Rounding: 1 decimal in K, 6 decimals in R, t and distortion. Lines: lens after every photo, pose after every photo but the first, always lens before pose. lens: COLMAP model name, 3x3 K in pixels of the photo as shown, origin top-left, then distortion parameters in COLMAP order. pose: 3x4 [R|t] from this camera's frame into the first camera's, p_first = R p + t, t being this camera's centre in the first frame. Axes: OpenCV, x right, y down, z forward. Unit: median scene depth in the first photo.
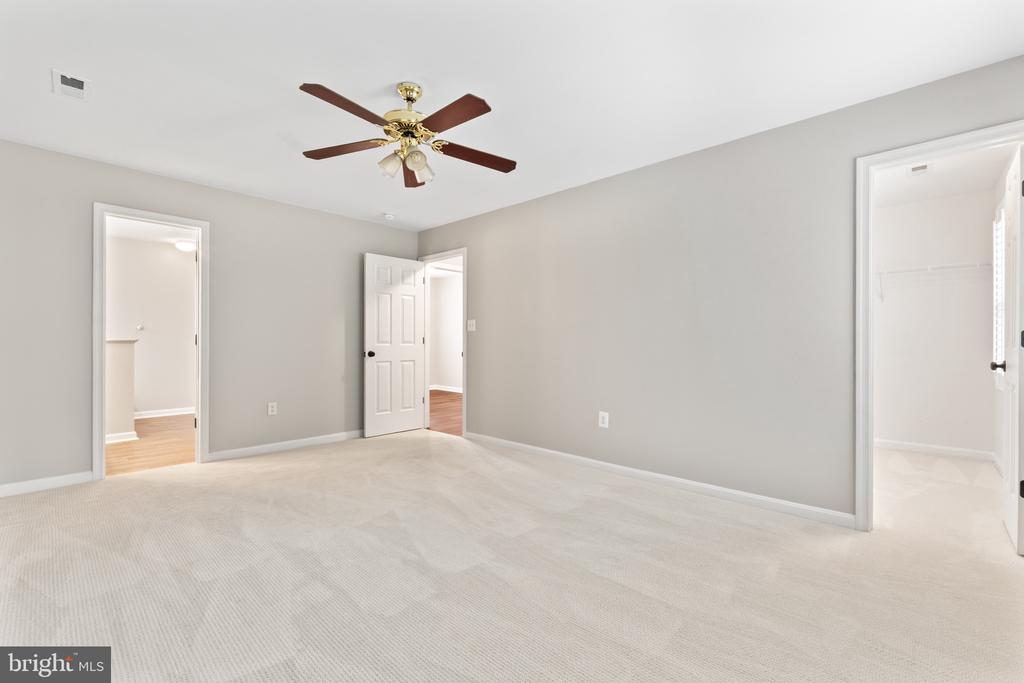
lens RADIAL K [[424.6, 0, 494.0], [0, 424.6, 341.7], [0, 0, 1]] dist [0.014839, -0.000211]
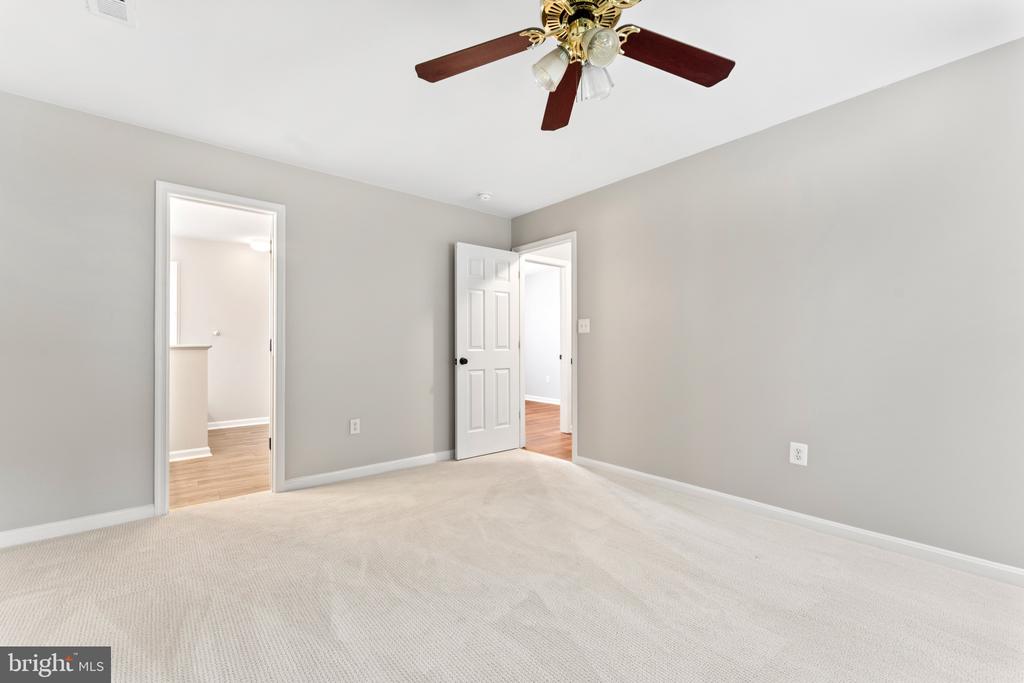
lens RADIAL K [[424.6, 0, 503.7], [0, 424.6, 343.3], [0, 0, 1]] dist [0.014839, -0.000211]
pose [[0.993818, -0.006048, -0.110856, -0.132590], [0.005261, 0.999959, -0.007387, 0.000243], [0.110896, 0.006759, 0.993809, 0.194737]]
